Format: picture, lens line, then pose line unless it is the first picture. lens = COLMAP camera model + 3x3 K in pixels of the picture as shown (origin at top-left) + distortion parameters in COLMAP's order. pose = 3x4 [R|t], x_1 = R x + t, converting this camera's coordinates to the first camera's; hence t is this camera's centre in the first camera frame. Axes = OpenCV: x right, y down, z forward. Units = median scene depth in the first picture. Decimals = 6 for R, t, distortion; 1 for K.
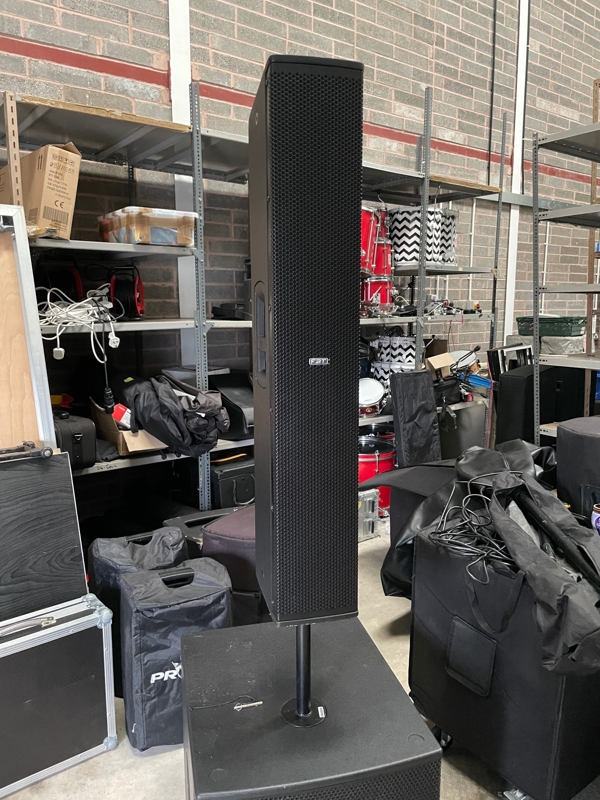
lens RADIAL K [[614.3, 0, 298.2], [0, 614.3, 397.7], [0, 0, 1]] dist [0.045846, -0.074734]
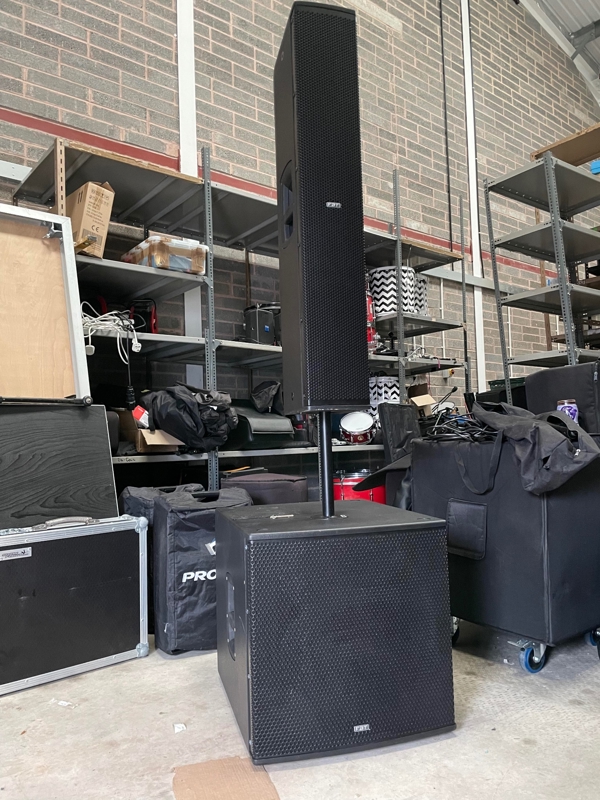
lens RADIAL K [[614.3, 0, 300.9], [0, 614.3, 407.7], [0, 0, 1]] dist [0.045846, -0.074734]
pose [[0.998962, -0.026841, 0.036804, -0.030605], [0.033899, 0.977741, -0.207060, 0.200002], [-0.030427, 0.208093, 0.977636, -0.074046]]
